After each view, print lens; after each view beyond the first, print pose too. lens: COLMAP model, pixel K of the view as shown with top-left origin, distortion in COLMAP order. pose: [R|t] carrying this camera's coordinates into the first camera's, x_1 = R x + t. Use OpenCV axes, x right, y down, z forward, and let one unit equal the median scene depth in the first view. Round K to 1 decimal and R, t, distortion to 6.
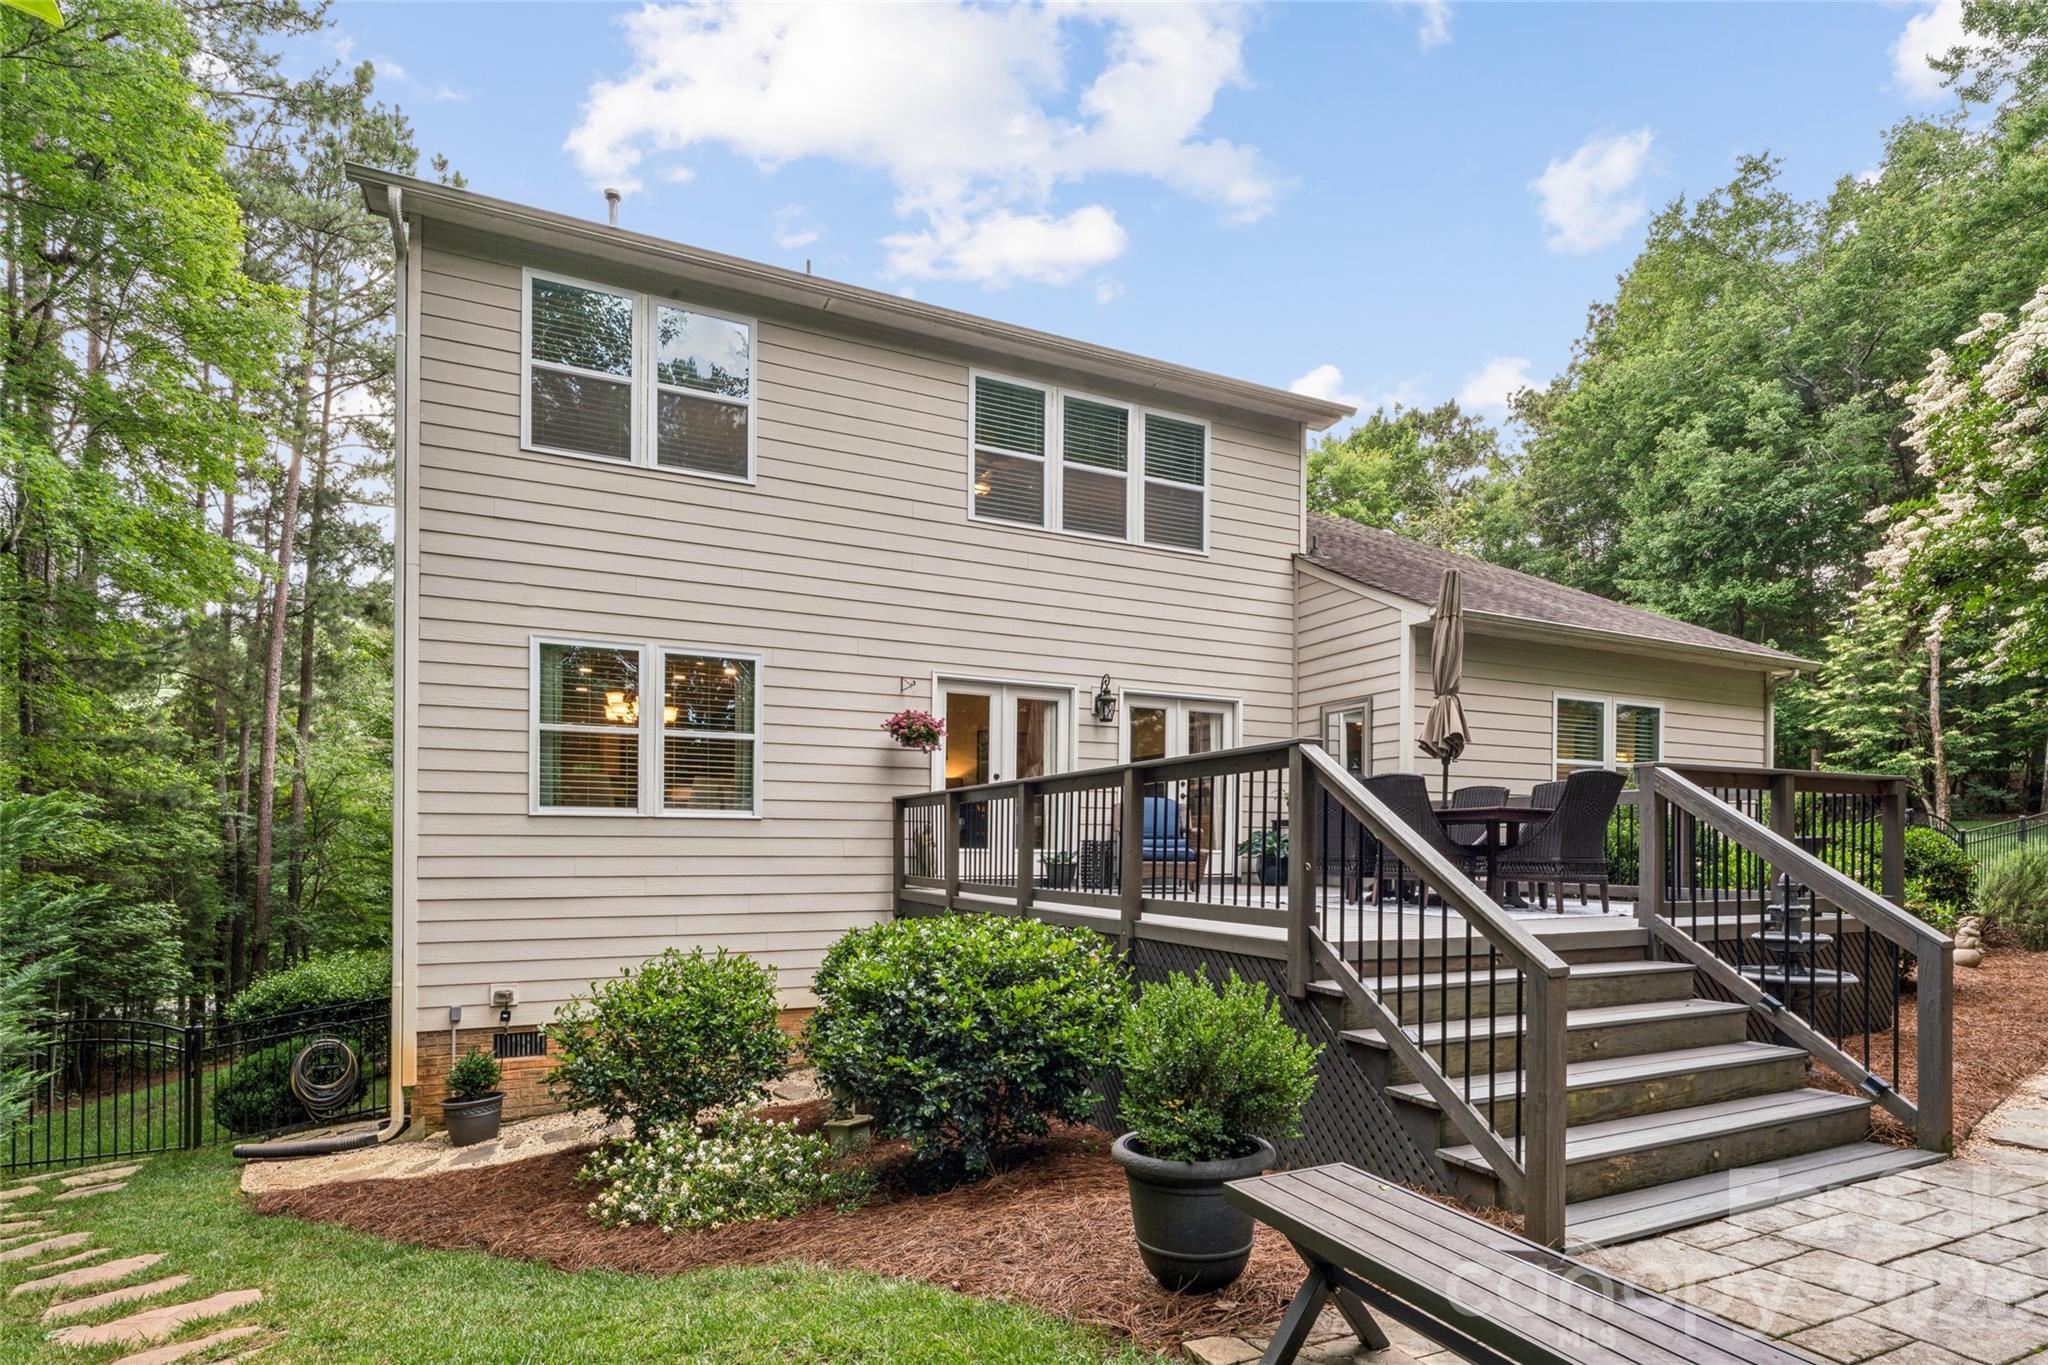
lens RADIAL K [[956.2, 0, 1039.3], [0, 956.2, 836.4], [0, 0, 1]] dist [-0.001331, -0.000228]
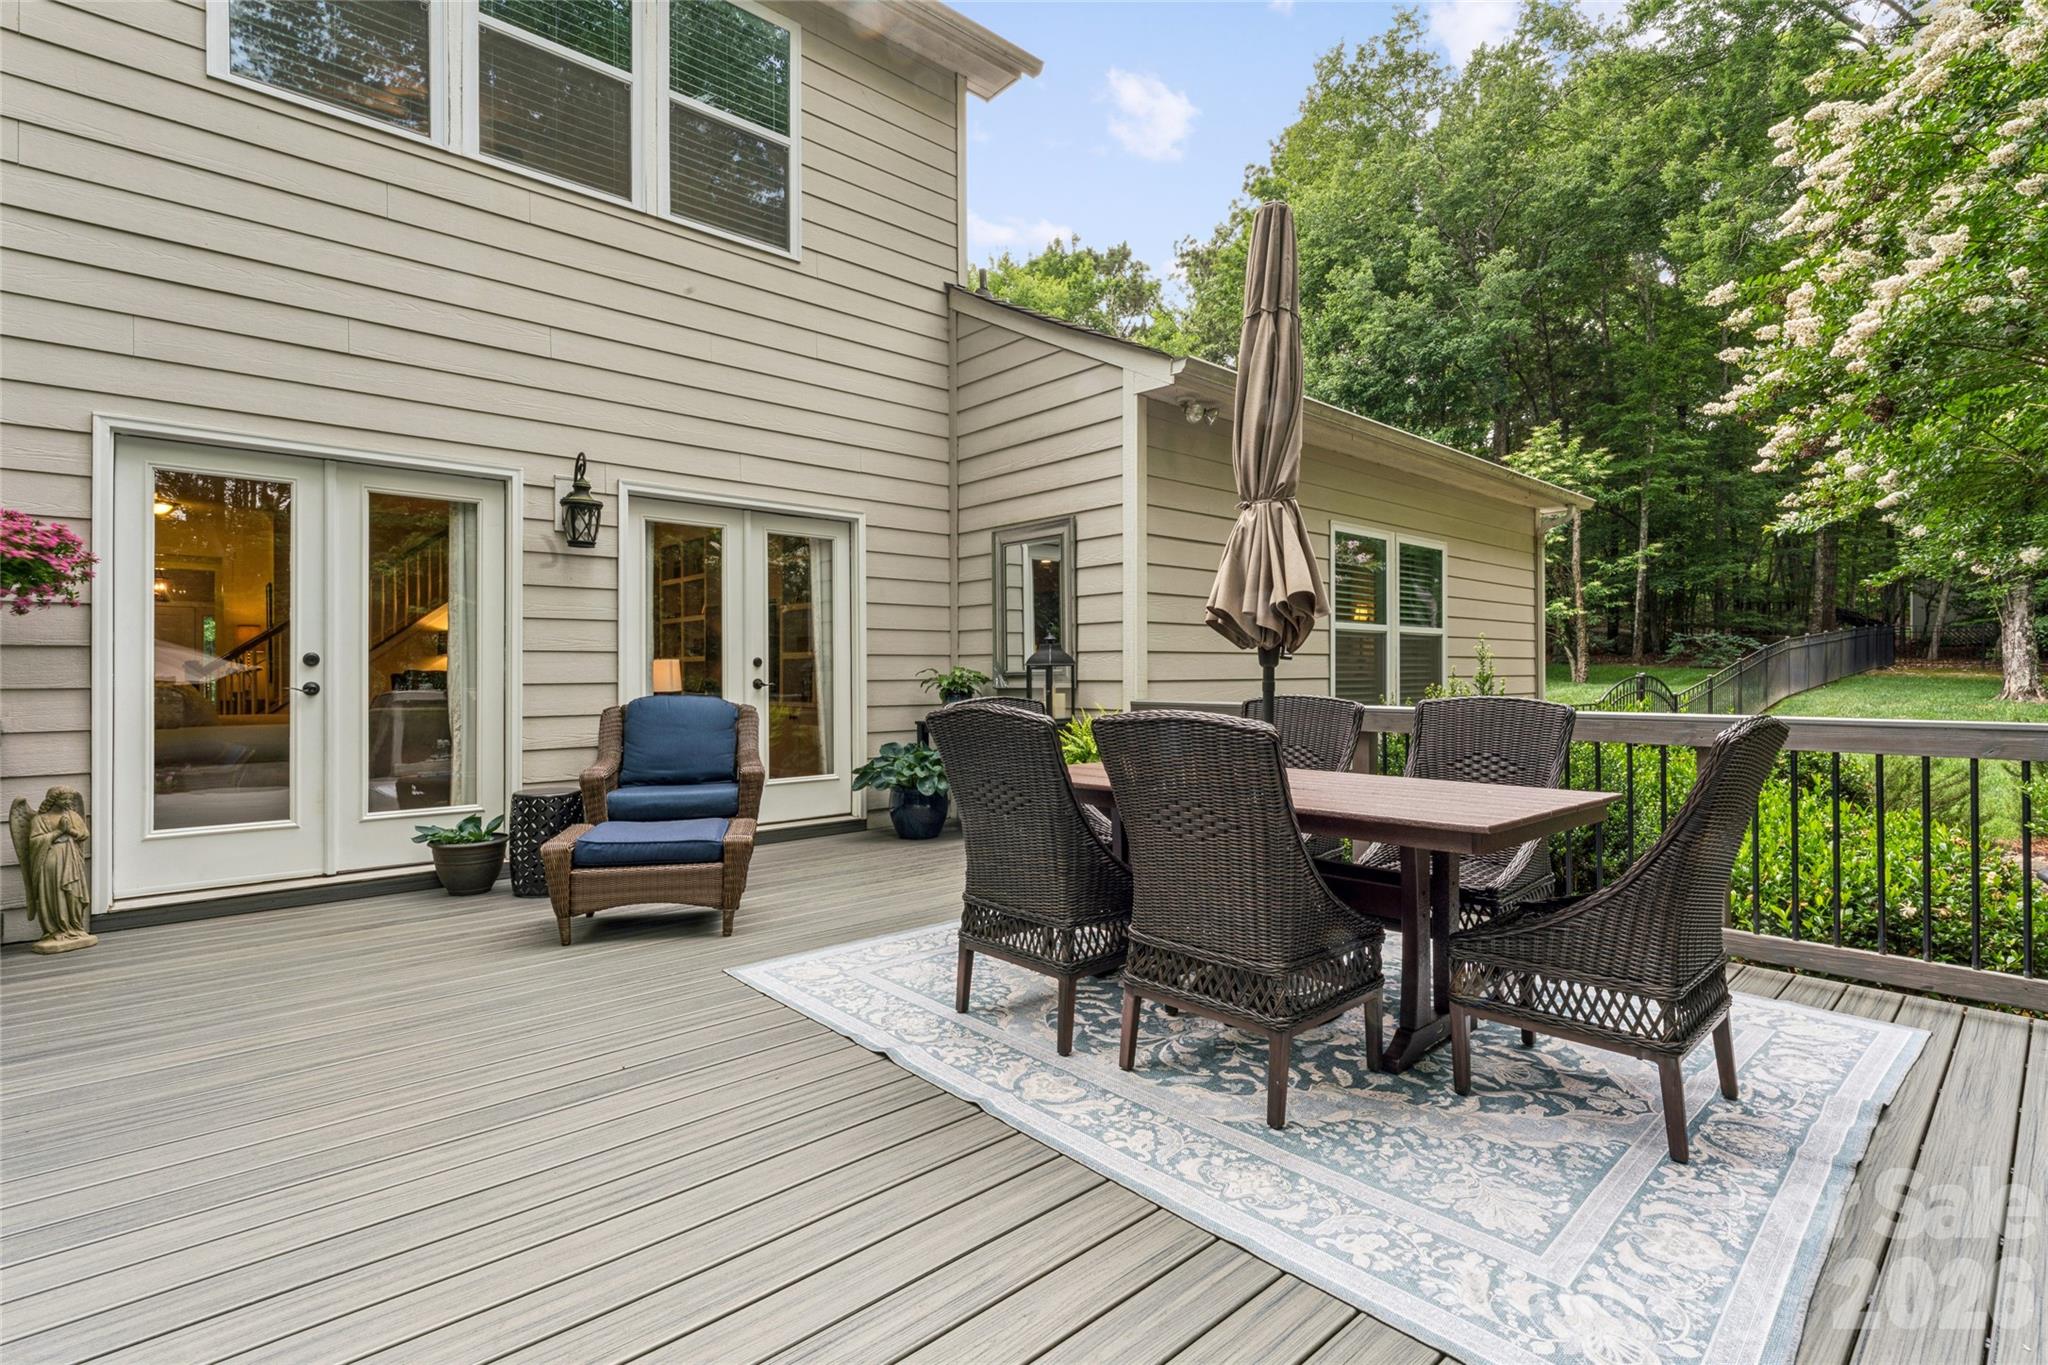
lens RADIAL K [[956.2, 0, 1033.1], [0, 956.2, 670.9], [0, 0, 1]] dist [-0.001331, -0.000228]
pose [[0.950501, -0.012458, 0.310472, 0.127971], [0.012077, 0.999922, 0.003148, -0.049300], [-0.310487, 0.000758, 0.950577, 0.411642]]
